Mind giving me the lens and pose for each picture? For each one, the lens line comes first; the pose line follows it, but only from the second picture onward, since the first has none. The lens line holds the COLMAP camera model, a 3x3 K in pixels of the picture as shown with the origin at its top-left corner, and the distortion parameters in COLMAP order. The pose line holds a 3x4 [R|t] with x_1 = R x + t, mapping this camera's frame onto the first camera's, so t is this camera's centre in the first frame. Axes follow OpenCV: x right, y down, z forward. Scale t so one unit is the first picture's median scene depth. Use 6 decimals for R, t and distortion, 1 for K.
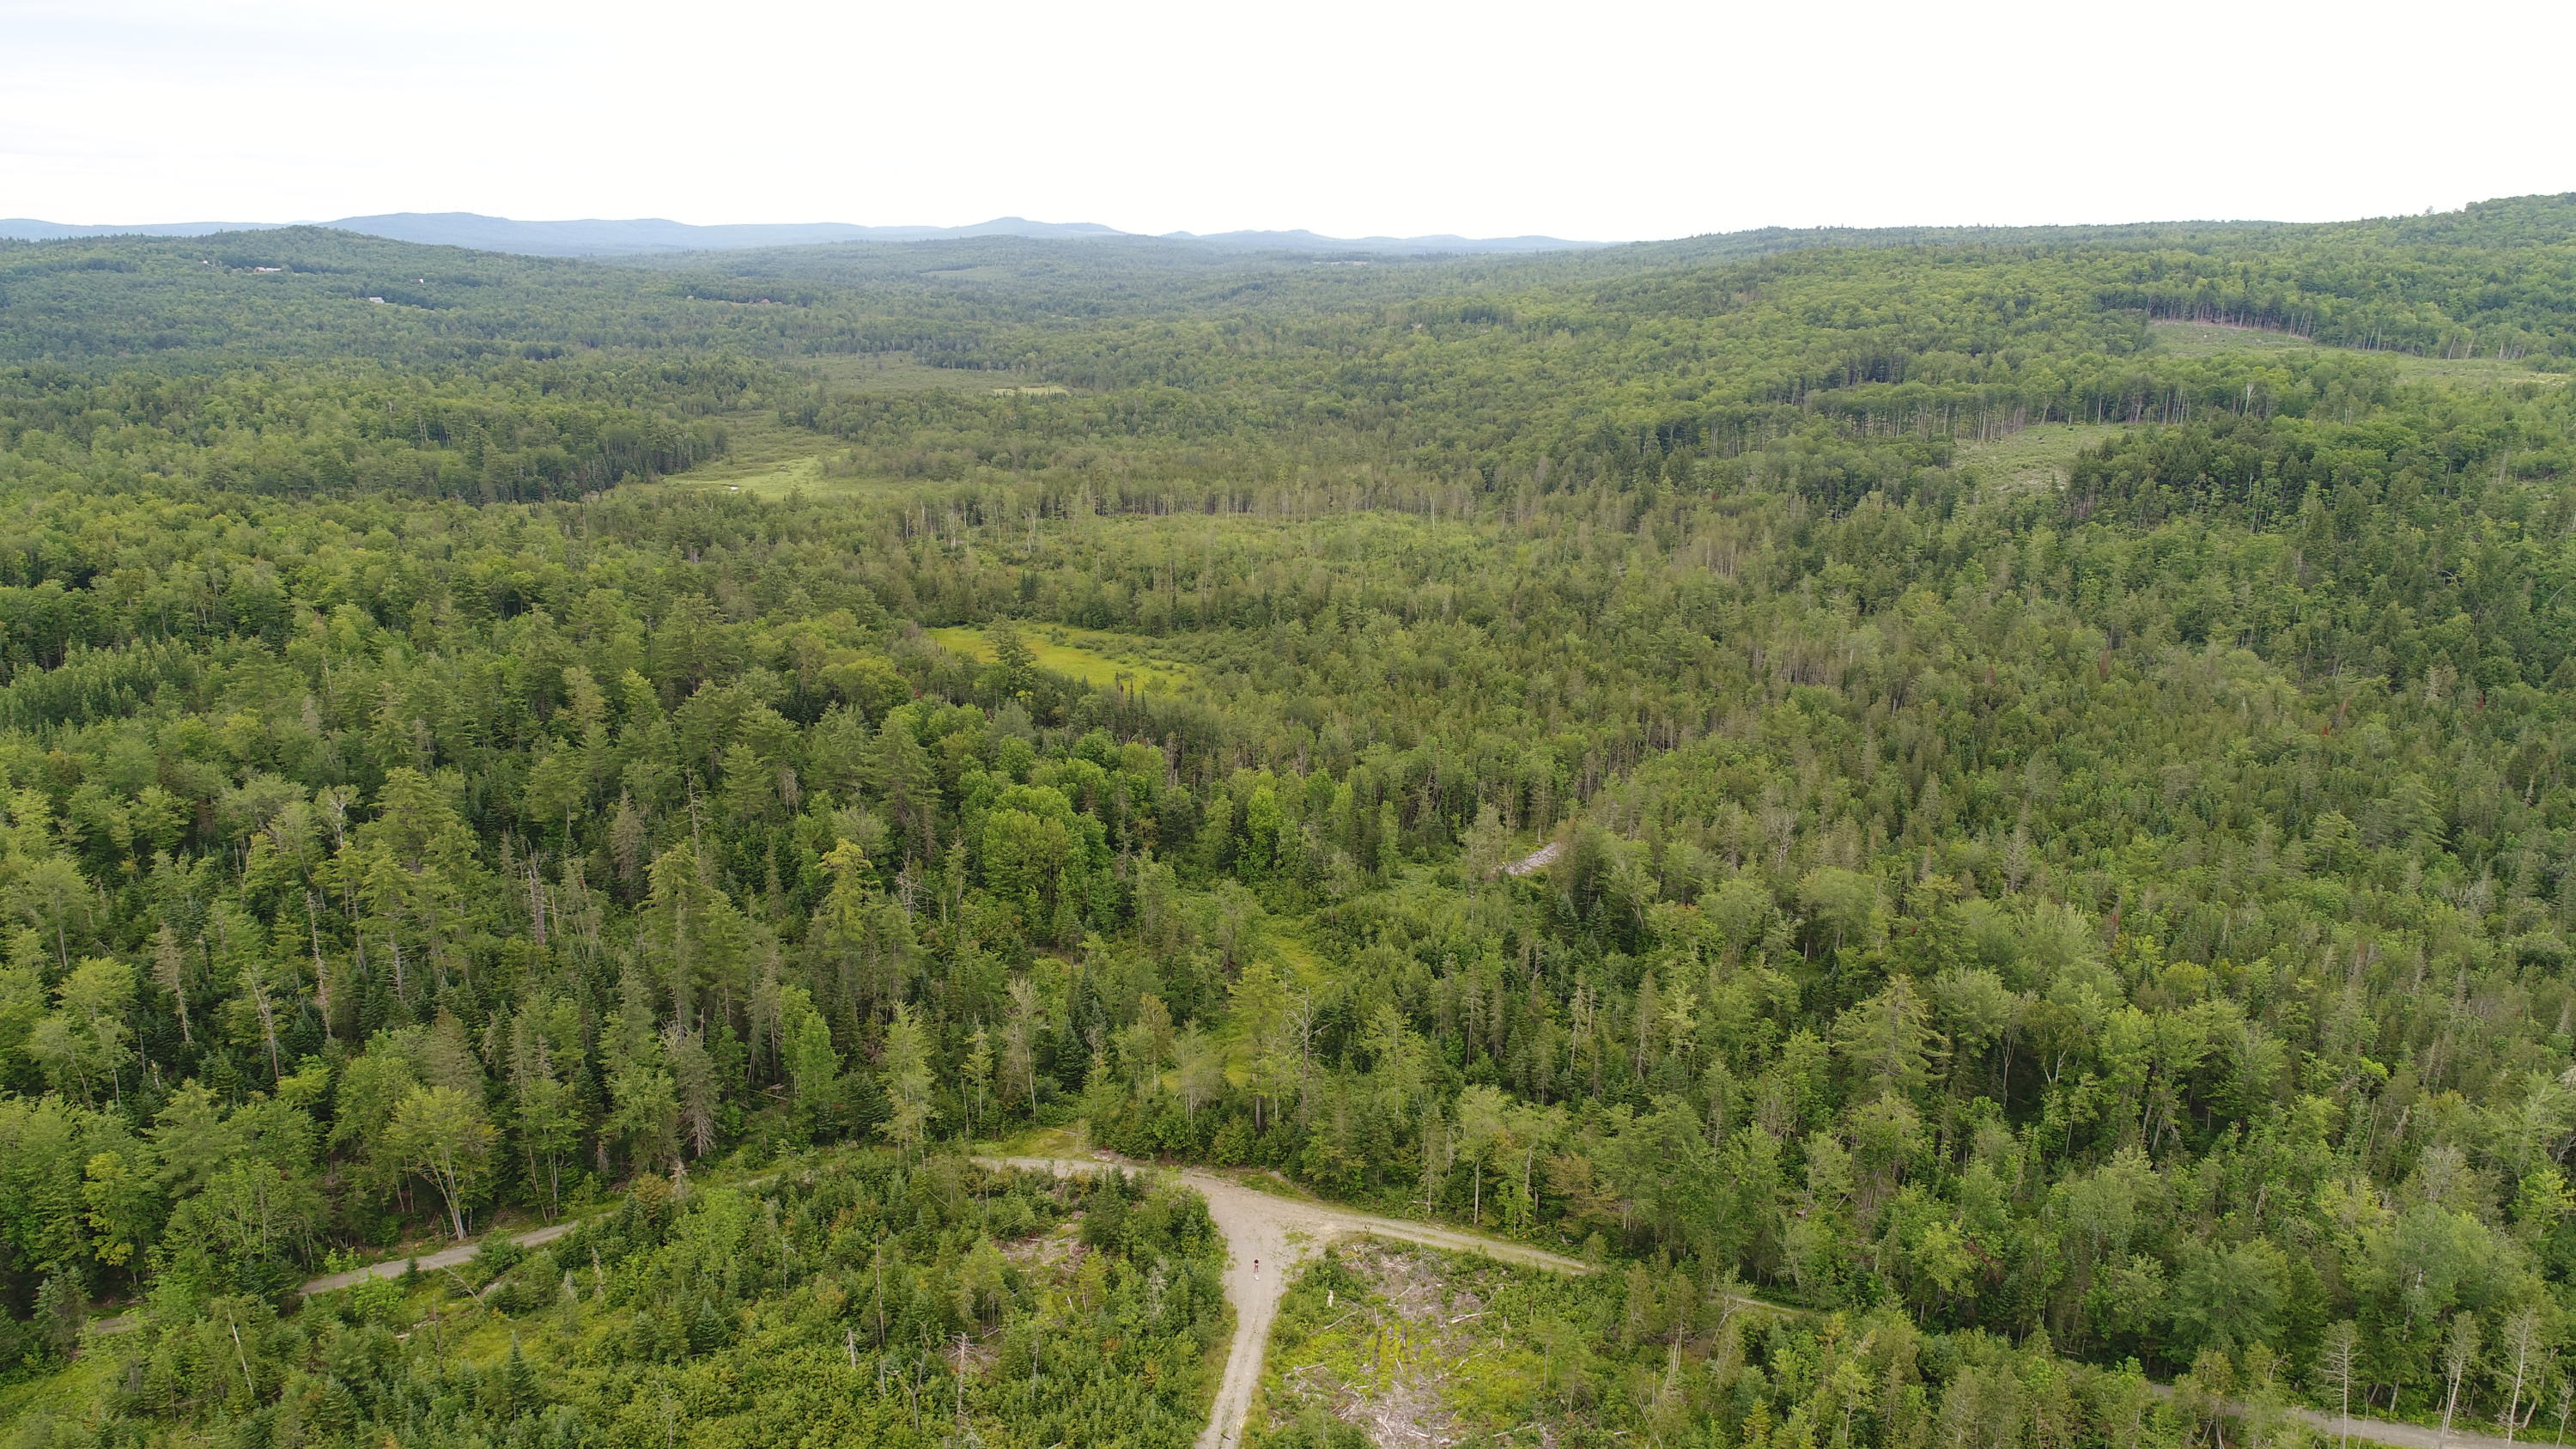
lens RADIAL K [[1713.5, 0, 1284.4], [0, 1713.5, 733.0], [0, 0, 1]] dist [-0.007190, 0.002435]
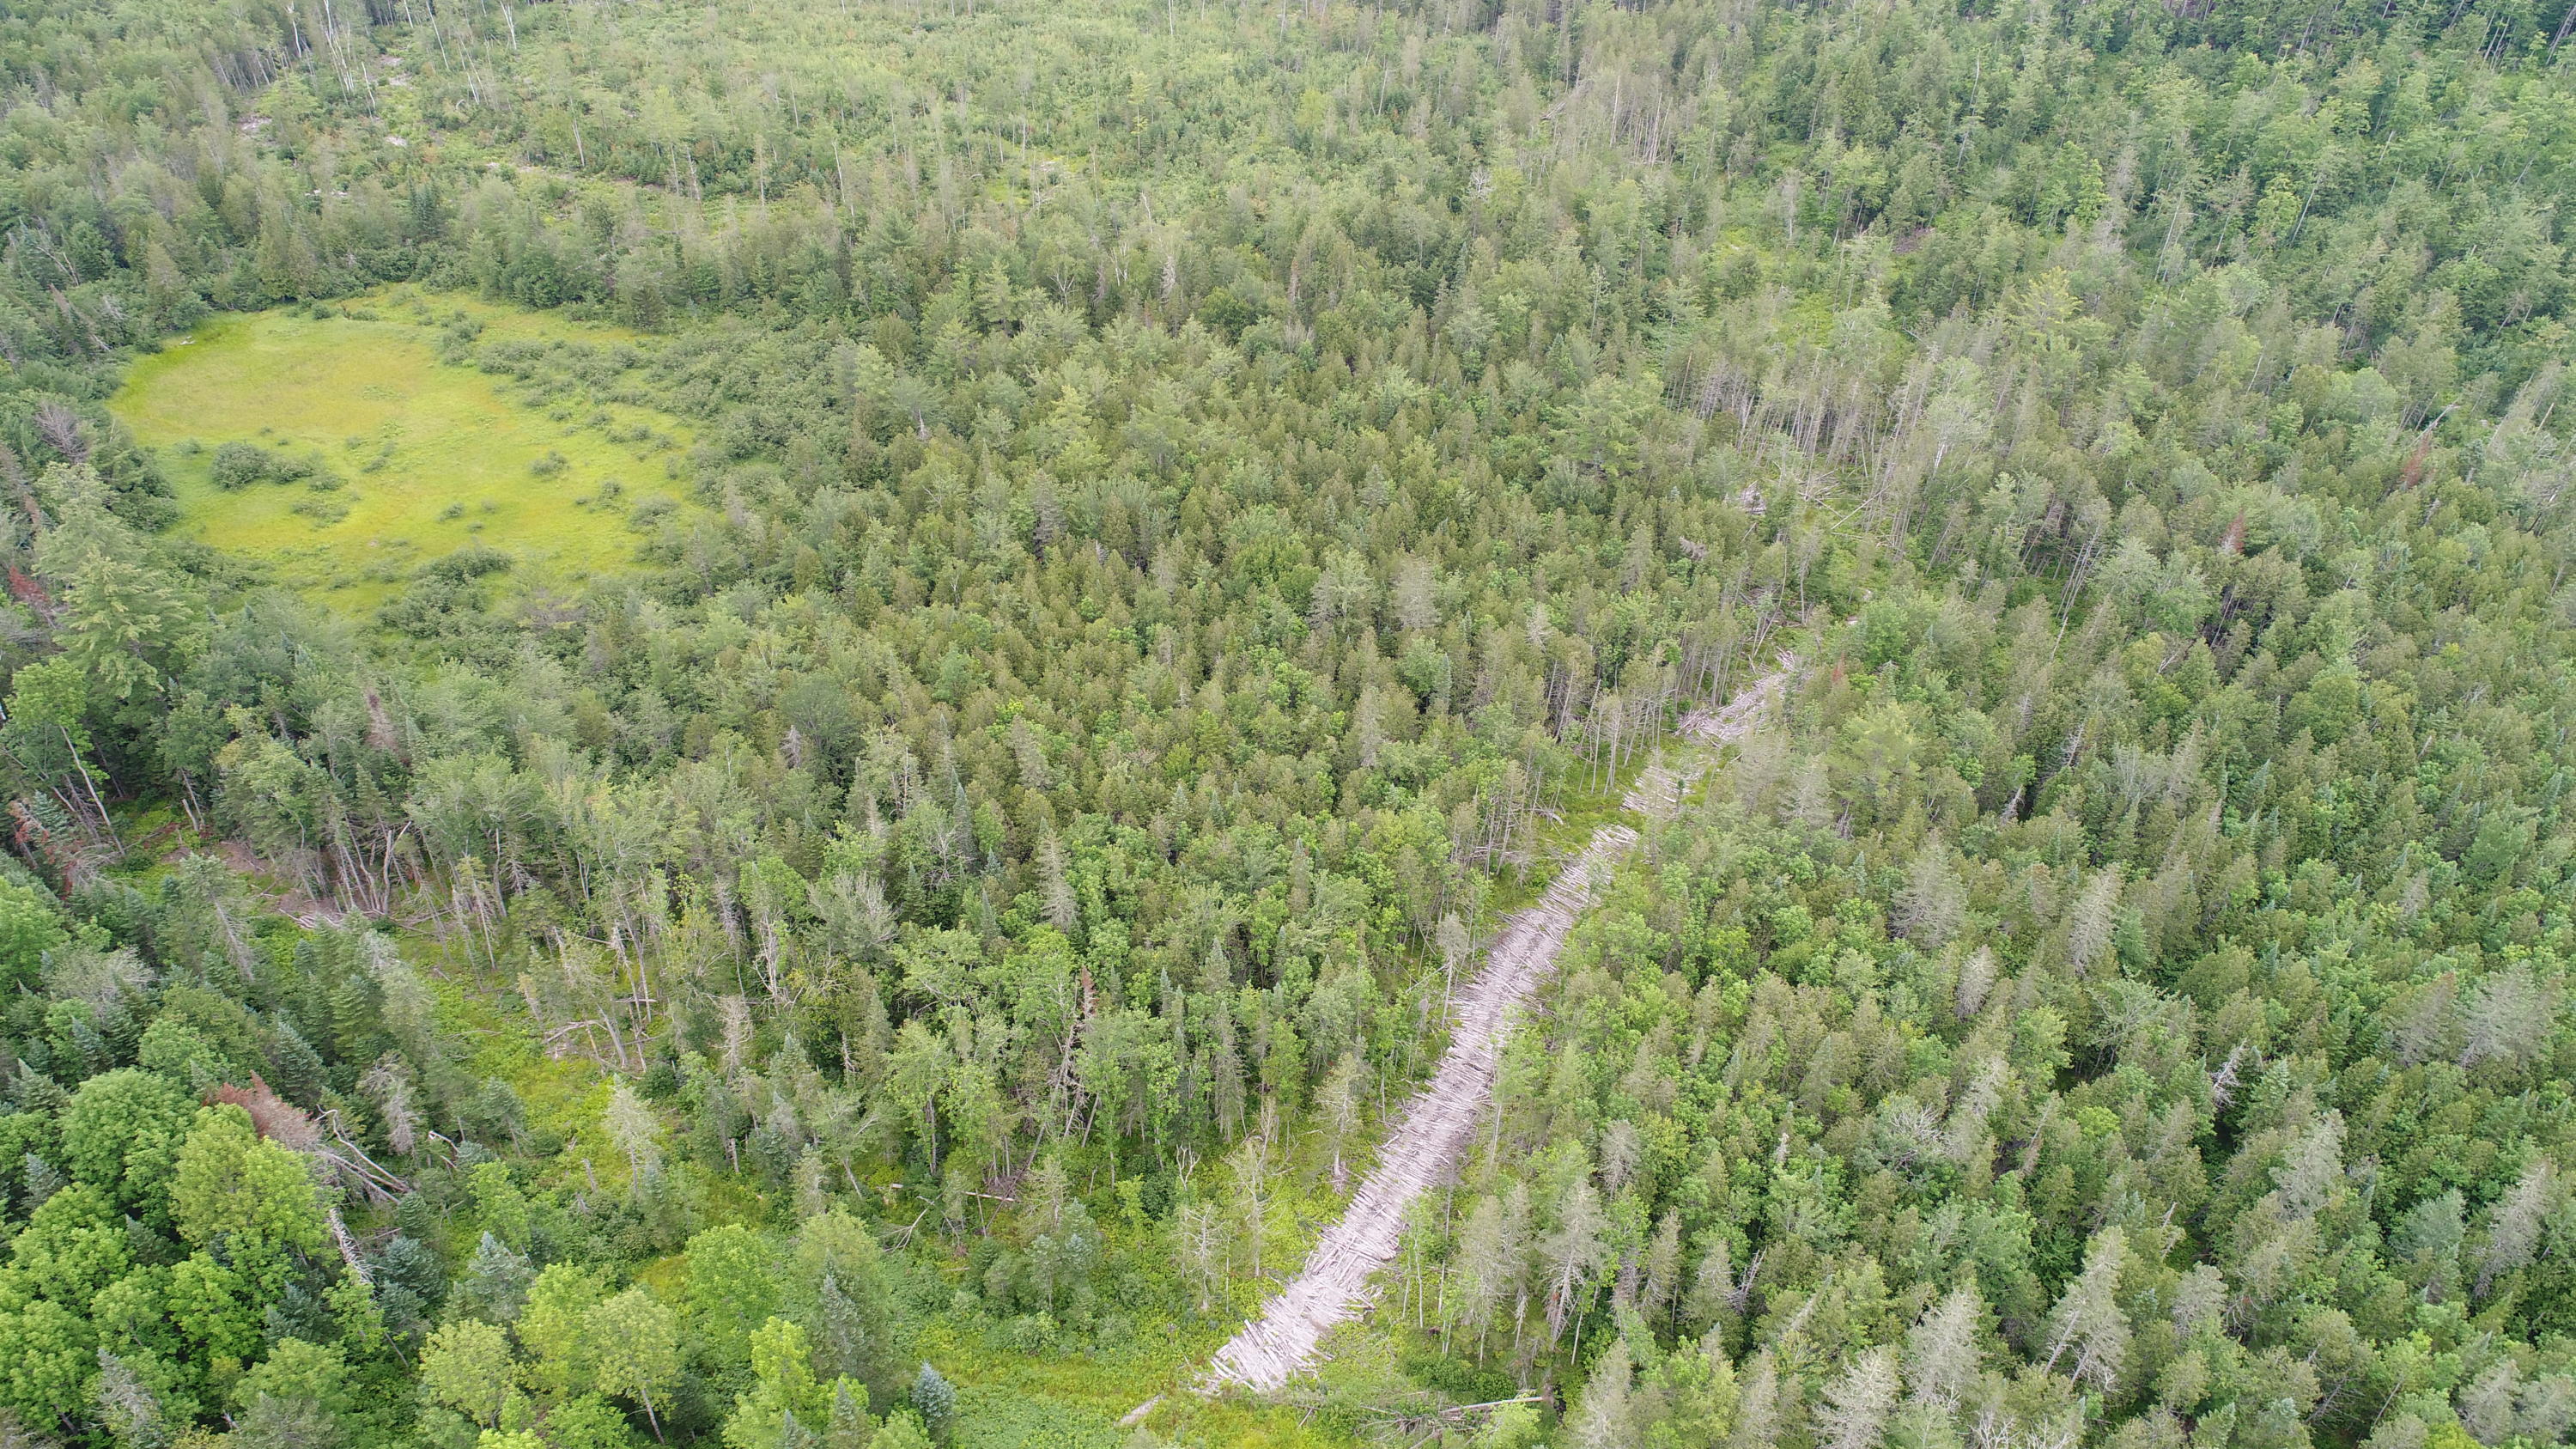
lens RADIAL K [[1713.5, 0, 1284.4], [0, 1713.5, 733.0], [0, 0, 1]] dist [-0.007190, 0.002435]
pose [[0.993114, -0.055468, 0.103189, 0.053470], [0.016918, 0.939482, 0.342181, -0.099352], [-0.115924, -0.338079, 0.933951, 0.352495]]
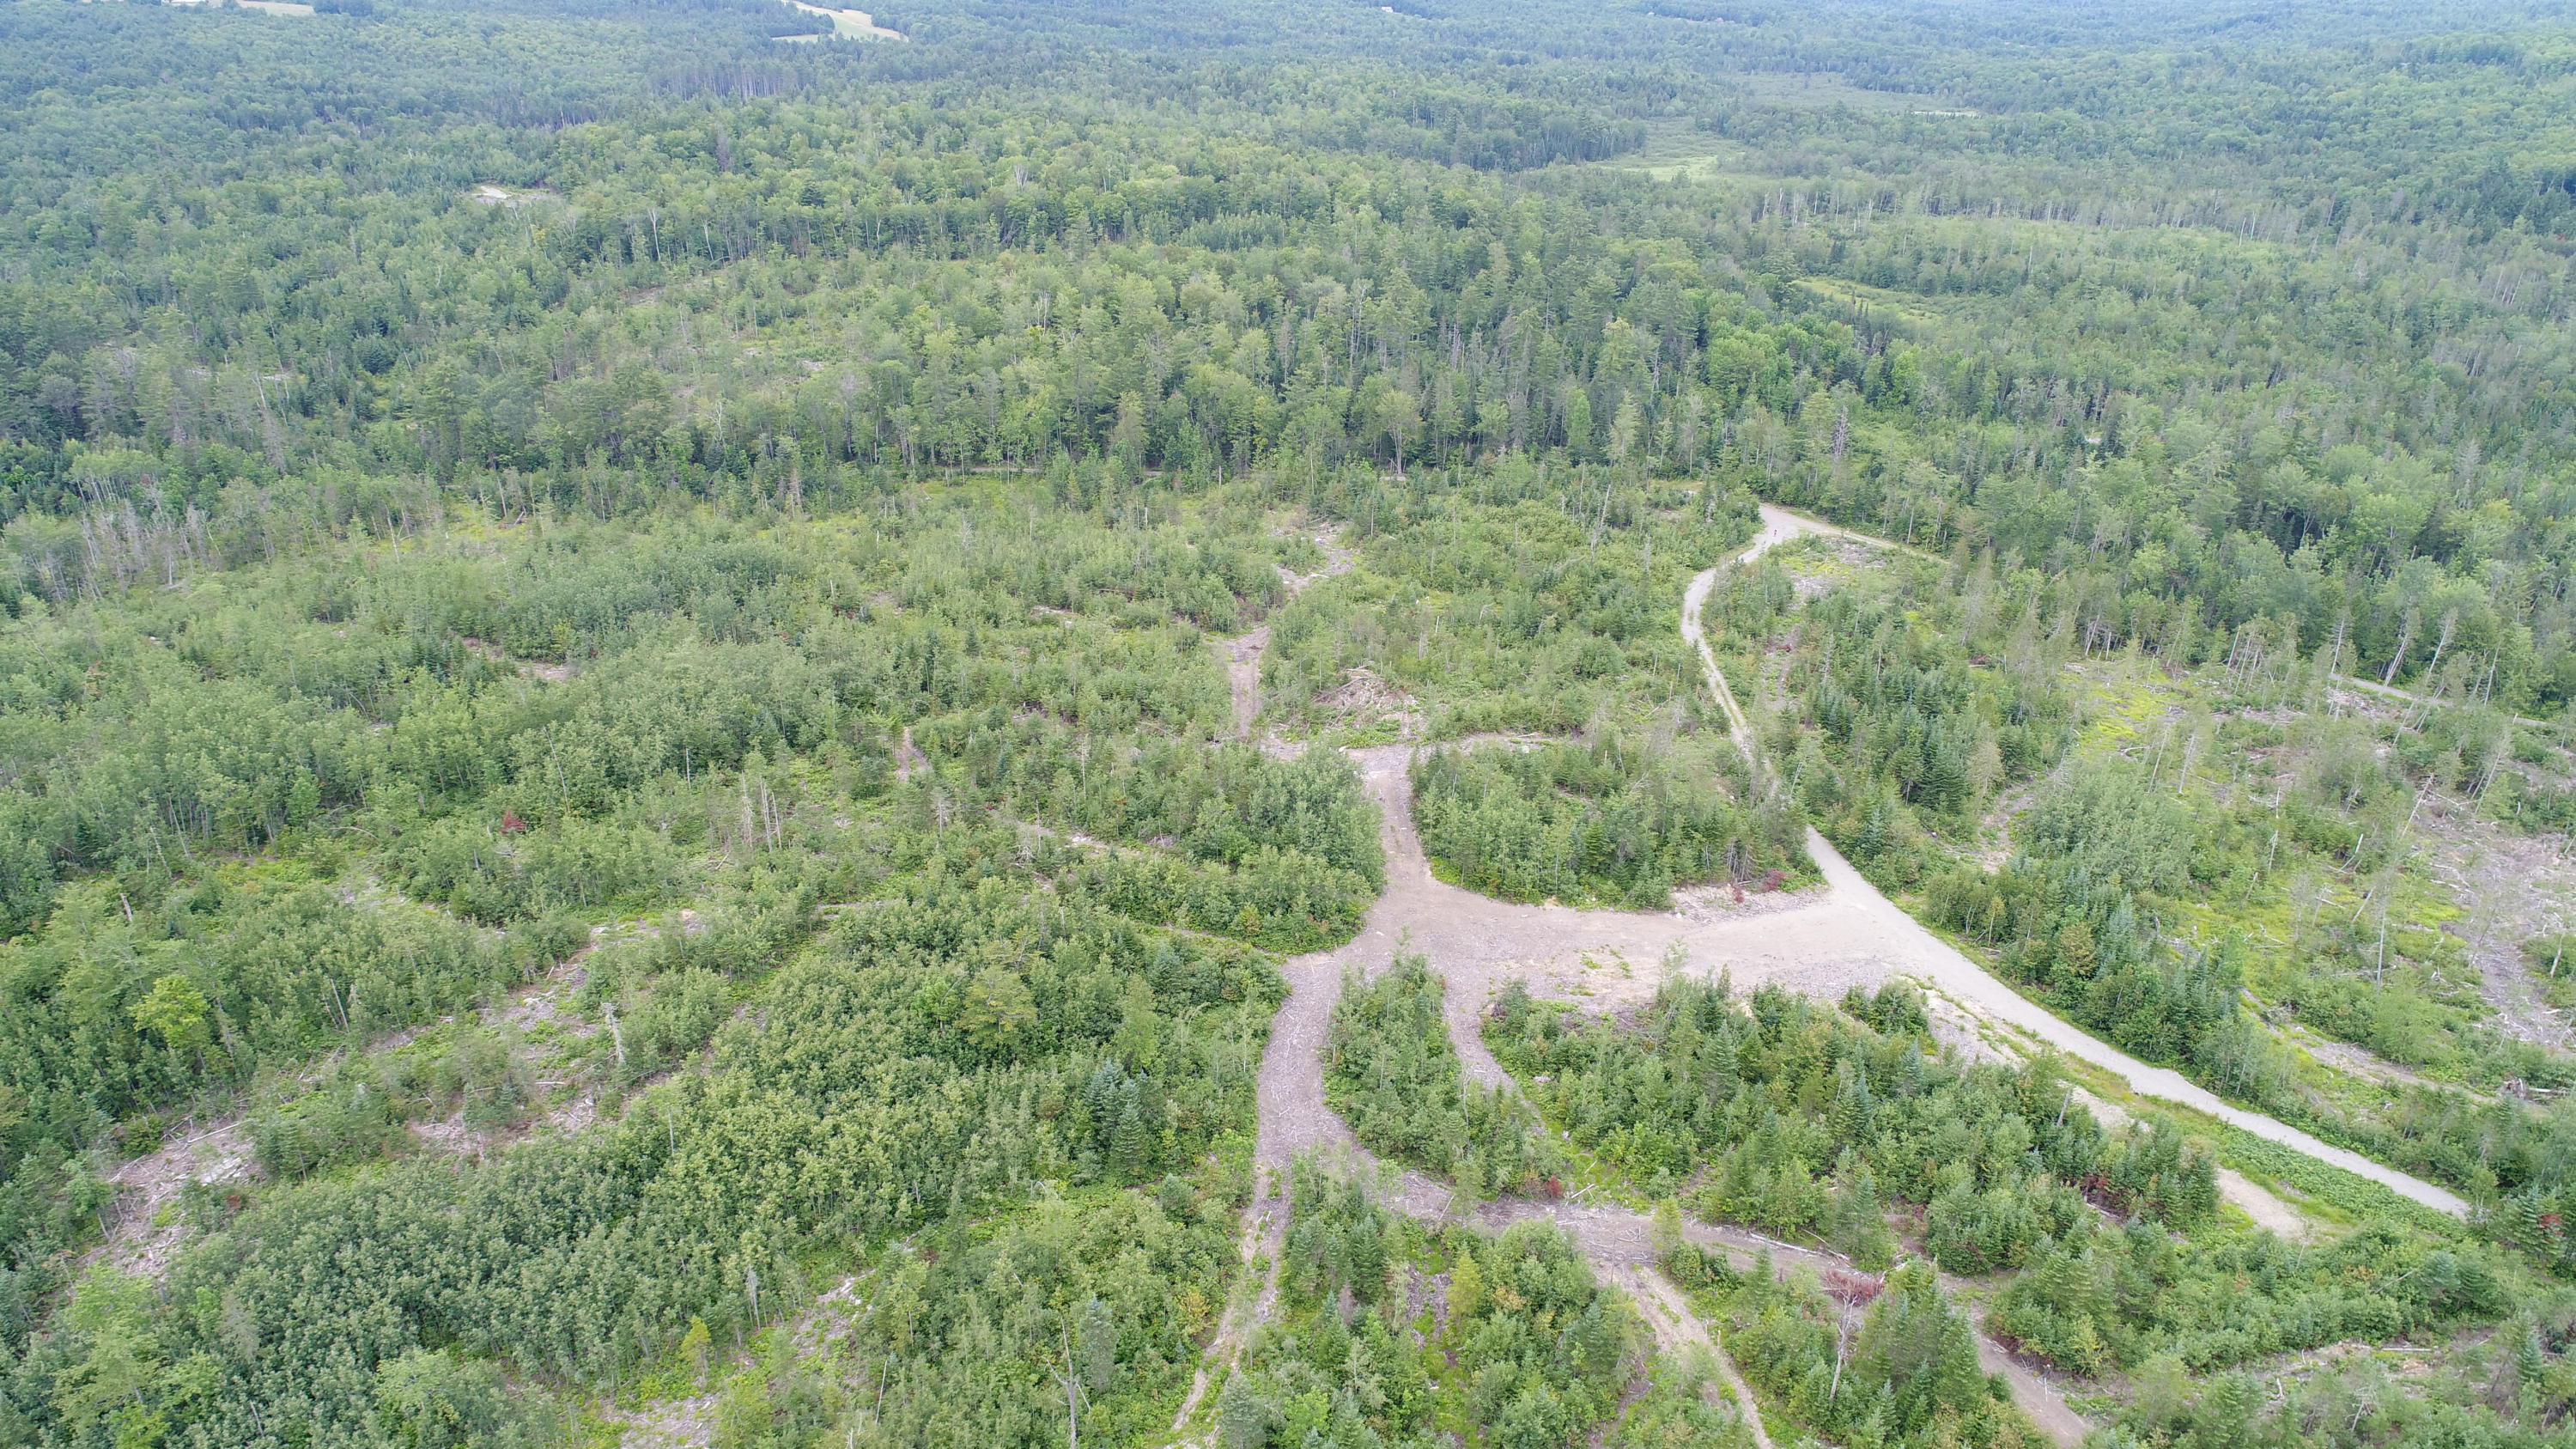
lens RADIAL K [[1713.5, 0, 1284.4], [0, 1713.5, 733.0], [0, 0, 1]] dist [-0.007190, 0.002435]
pose [[0.864539, 0.213987, -0.454733, 0.130366], [-0.145950, 0.972730, 0.180265, 0.081041], [0.480906, -0.089478, 0.872194, -0.288081]]
